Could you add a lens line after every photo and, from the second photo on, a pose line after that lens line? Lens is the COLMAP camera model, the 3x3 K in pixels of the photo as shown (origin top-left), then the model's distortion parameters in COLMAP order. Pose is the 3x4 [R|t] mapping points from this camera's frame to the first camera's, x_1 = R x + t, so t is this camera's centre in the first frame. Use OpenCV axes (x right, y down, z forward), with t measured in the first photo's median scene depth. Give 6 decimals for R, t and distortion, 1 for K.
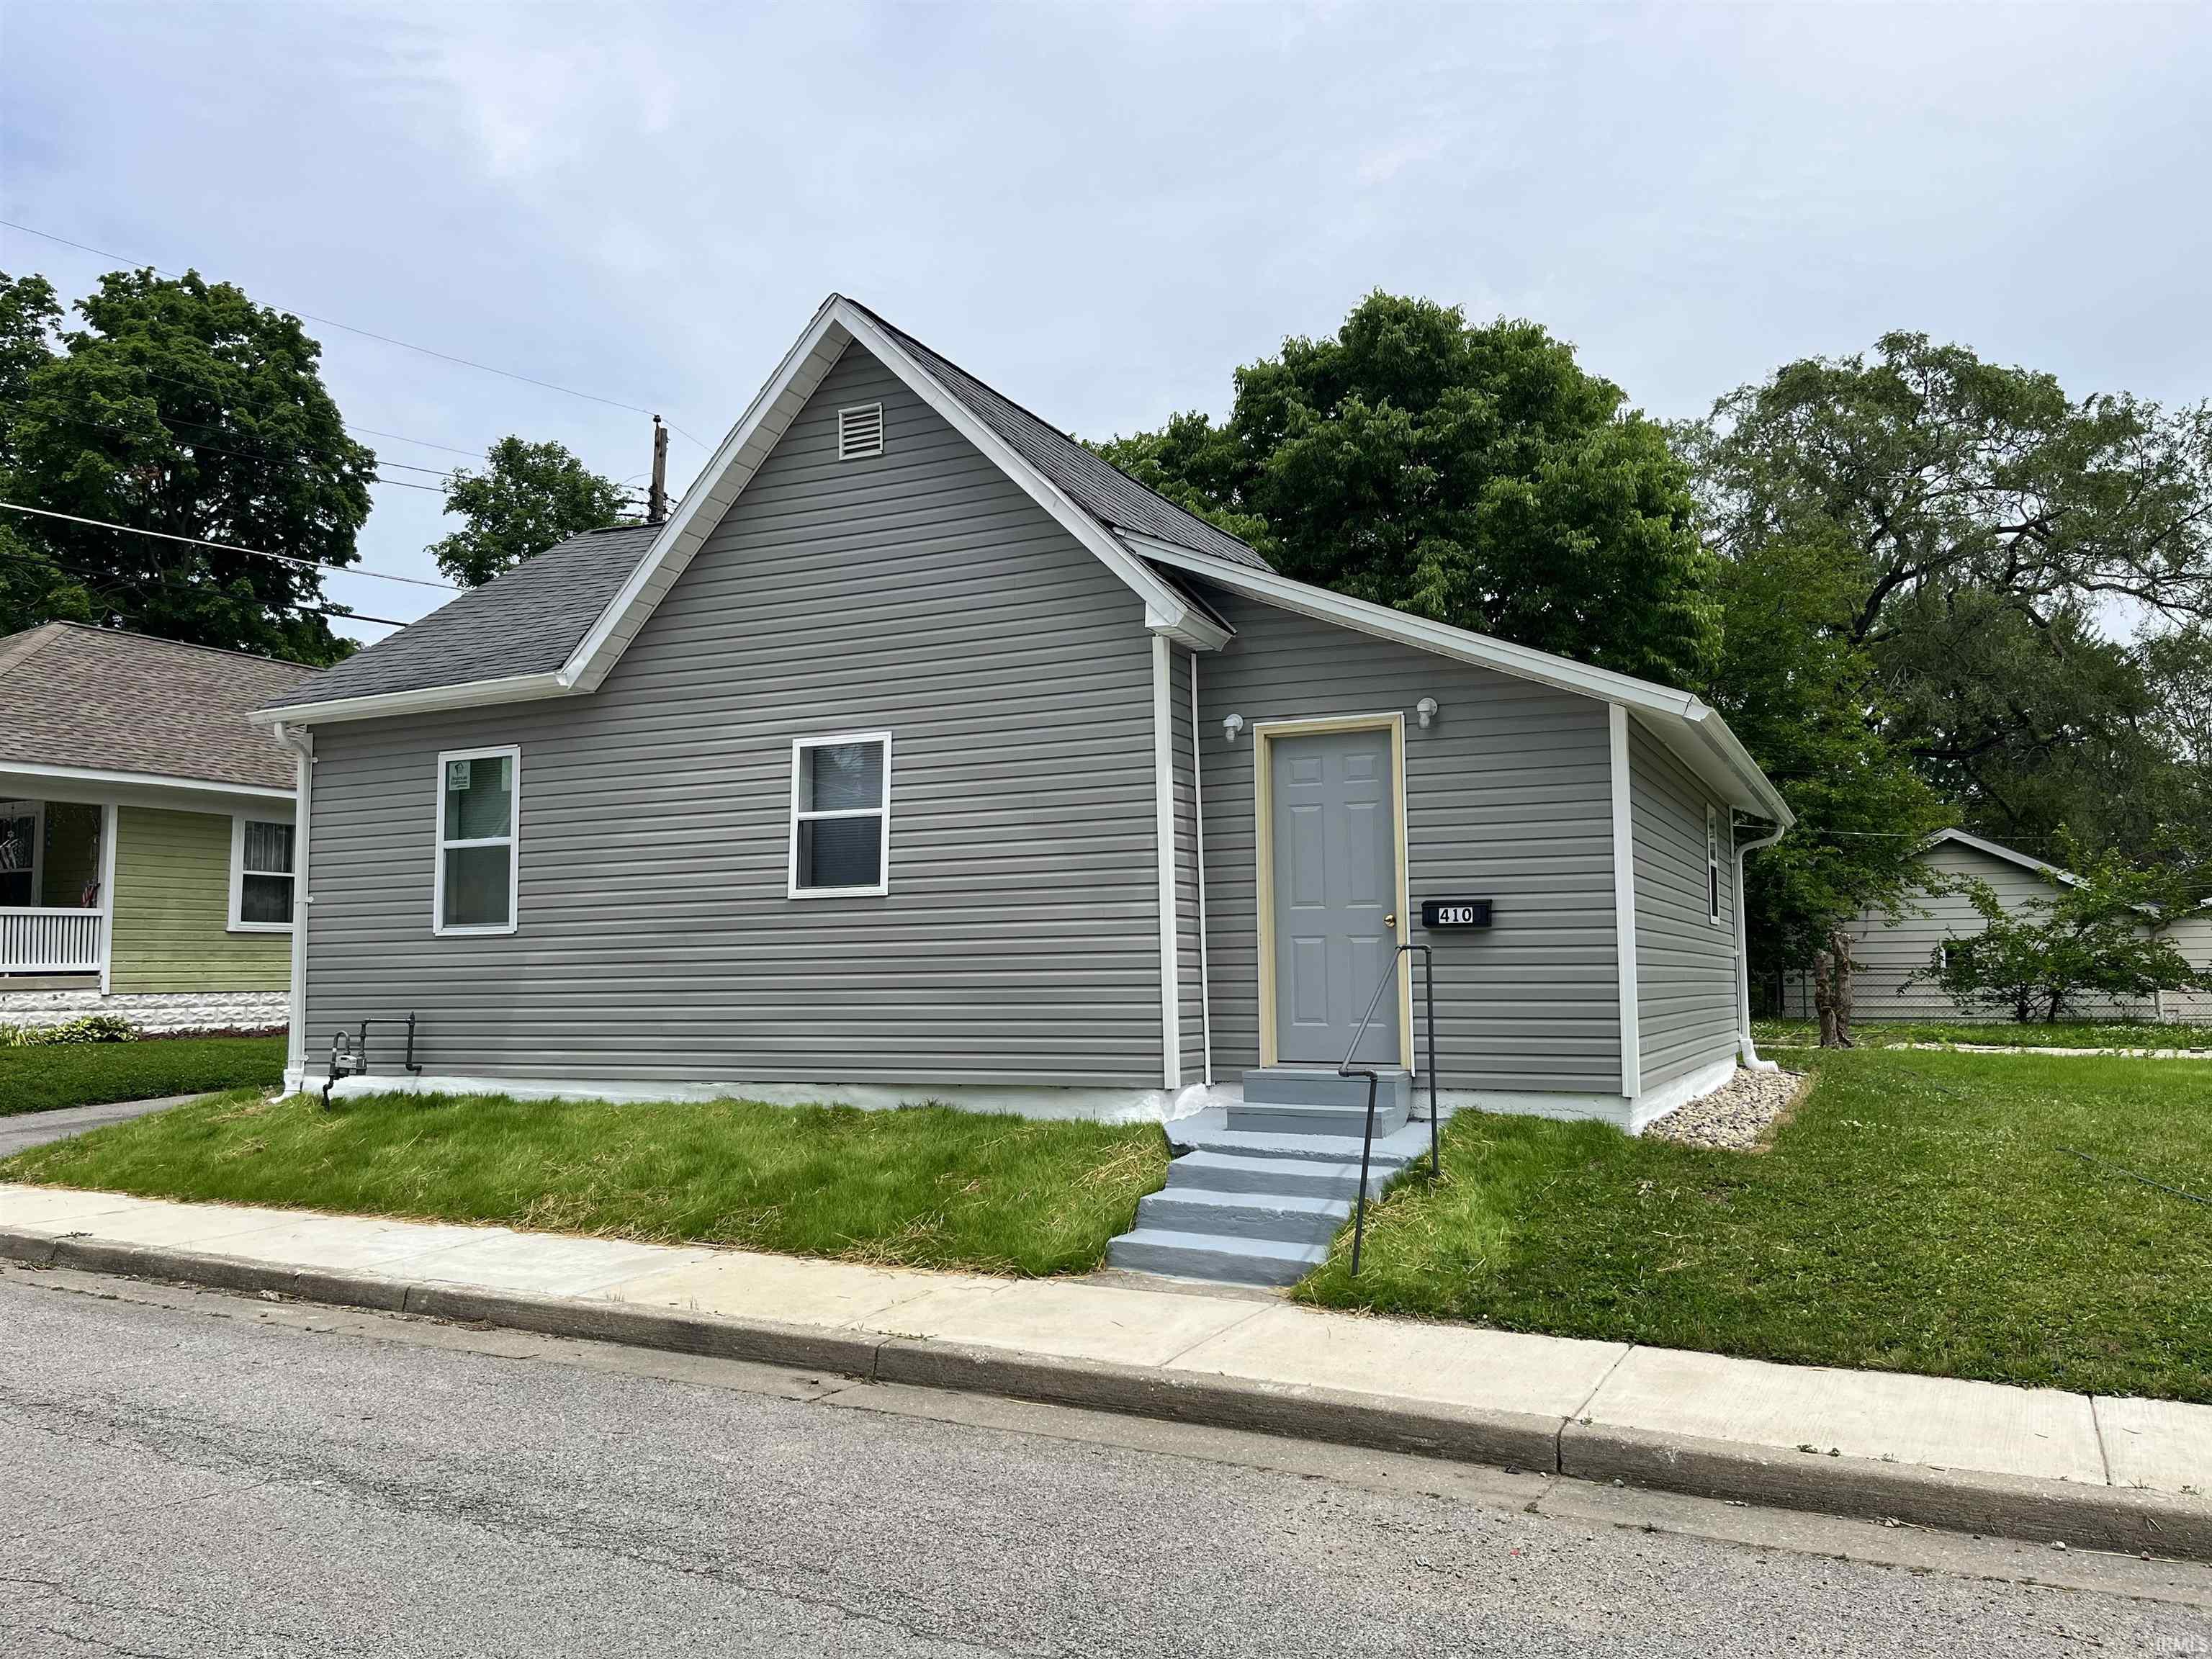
lens RADIAL K [[1677.5, 0, 1092.8], [0, 1677.5, 829.8], [0, 0, 1]] dist [0.030555, -0.005326]
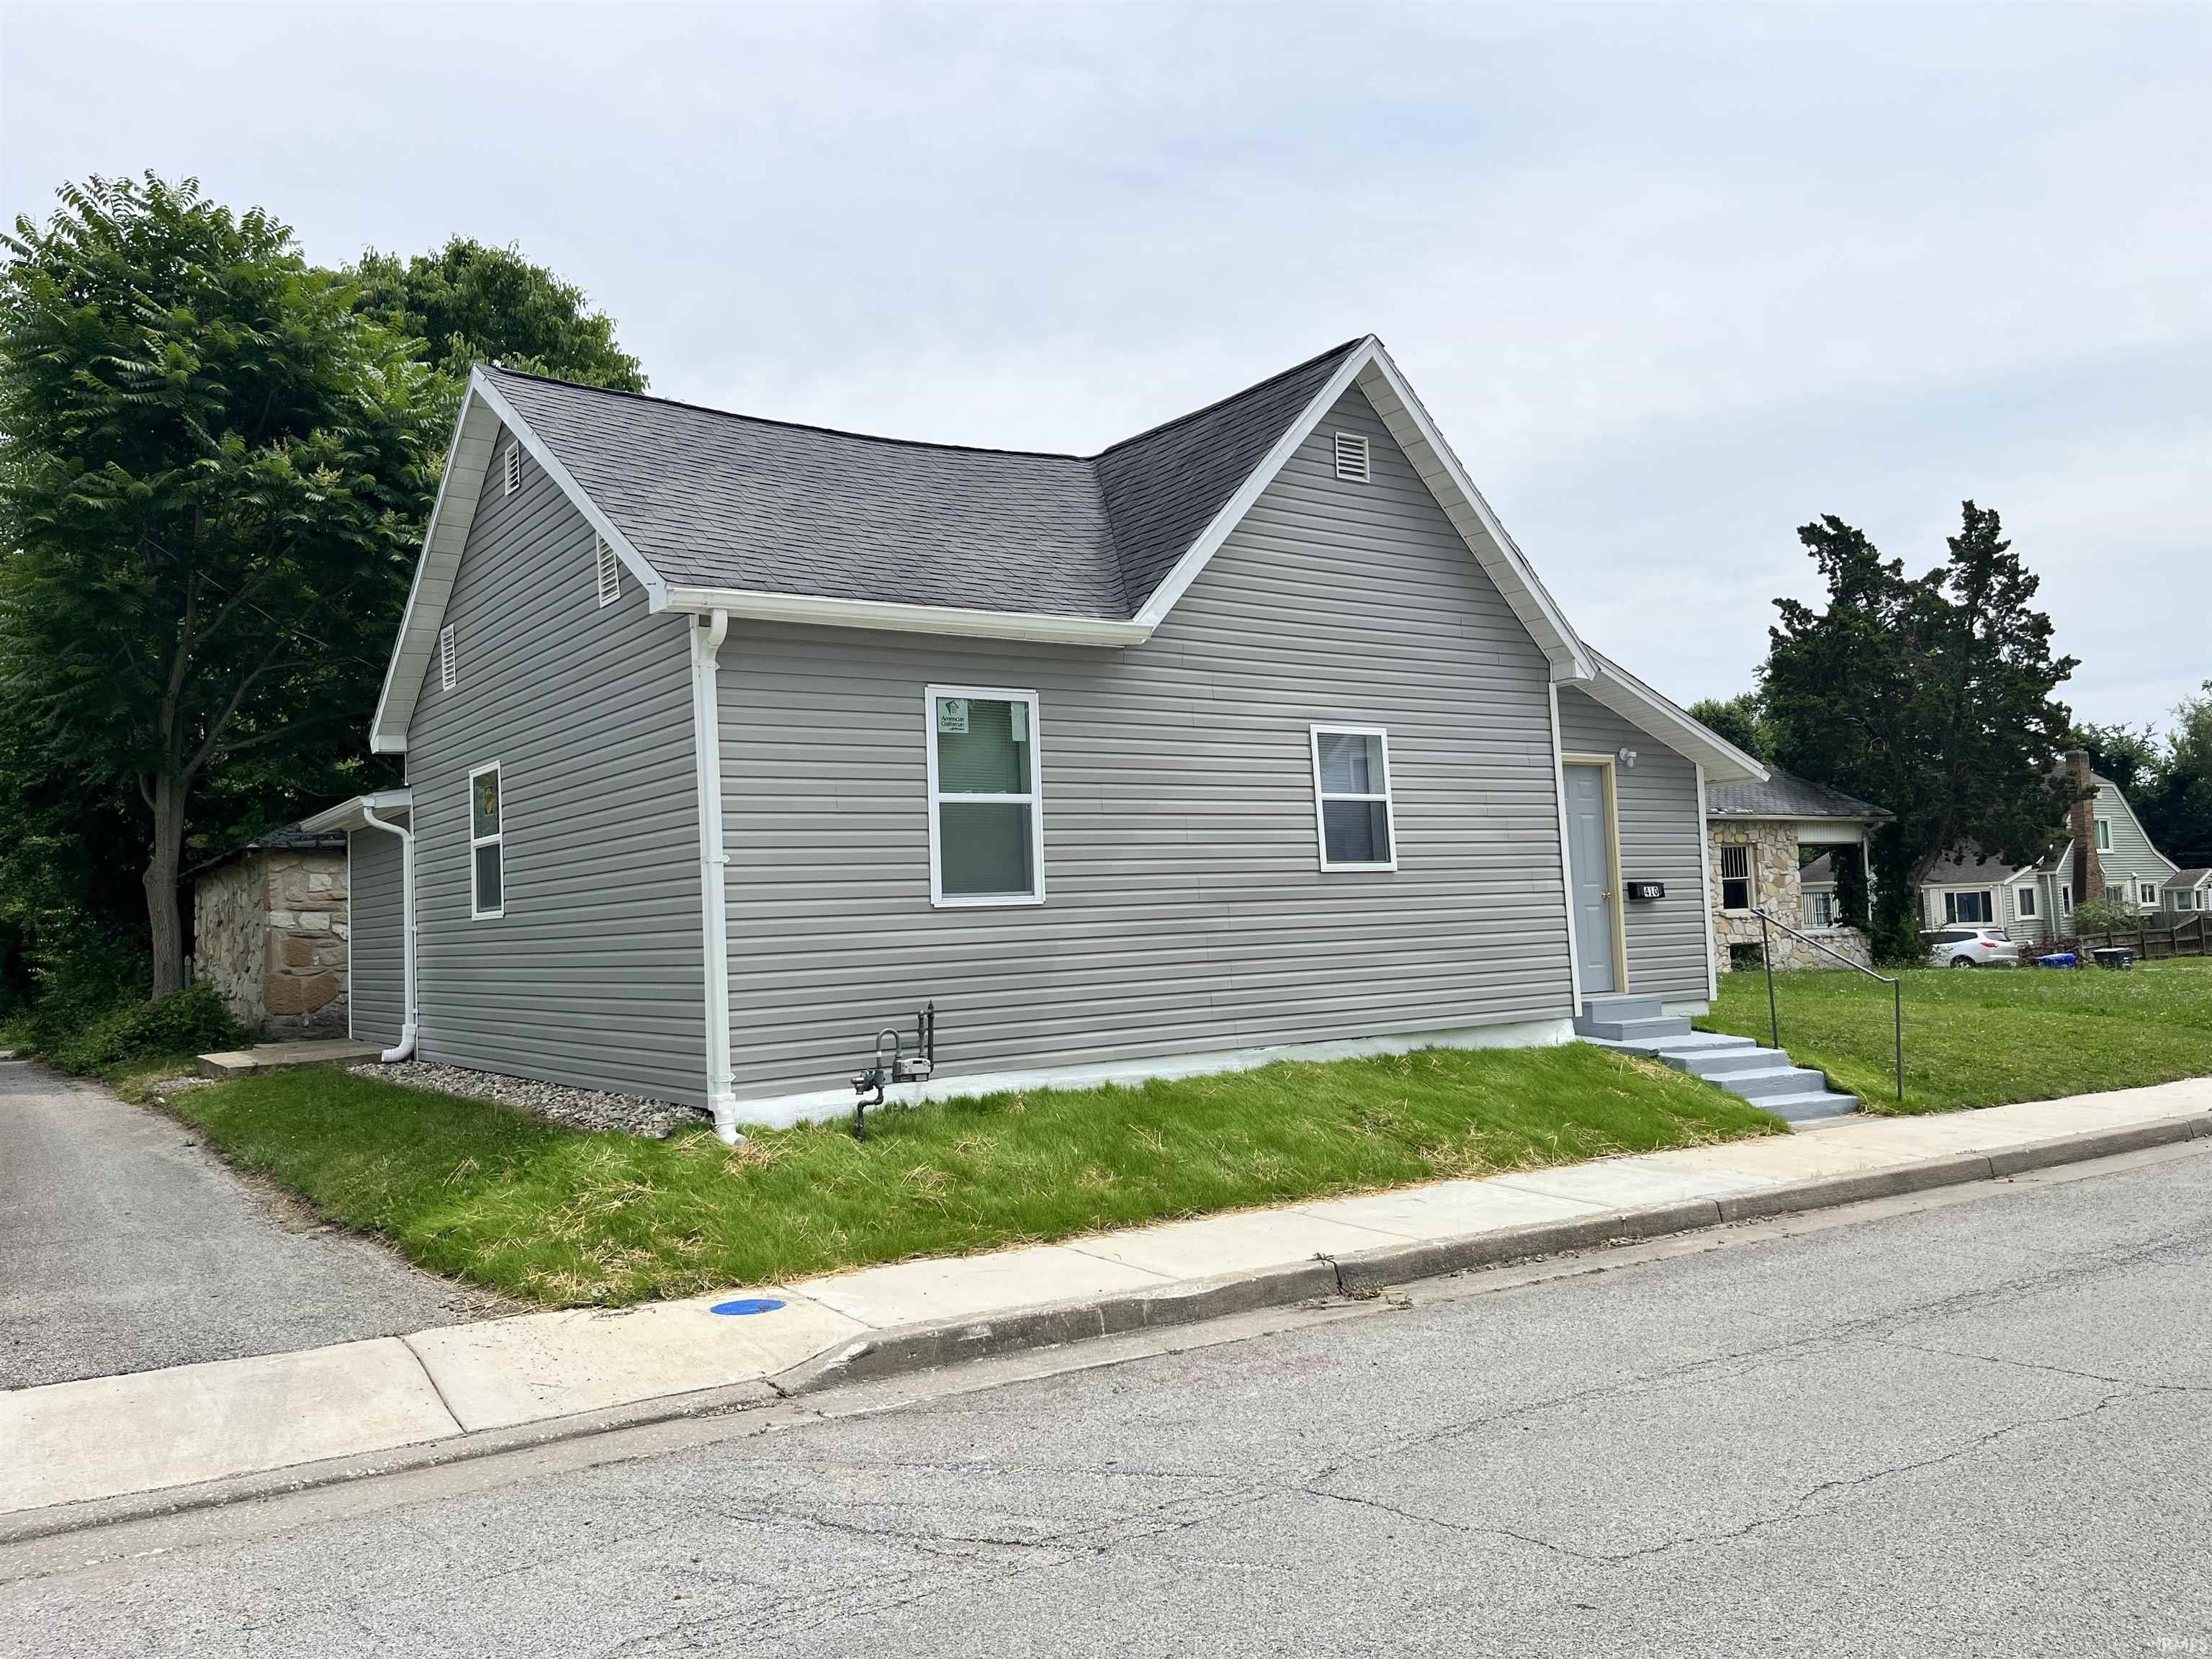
lens RADIAL K [[1677.5, 0, 1092.8], [0, 1677.5, 829.8], [0, 0, 1]] dist [0.030555, -0.005326]
pose [[0.482991, 0.040509, 0.874688, -1.199344], [-0.046022, 0.998723, -0.020841, 0.043248], [-0.874415, -0.030188, 0.484239, 0.601737]]
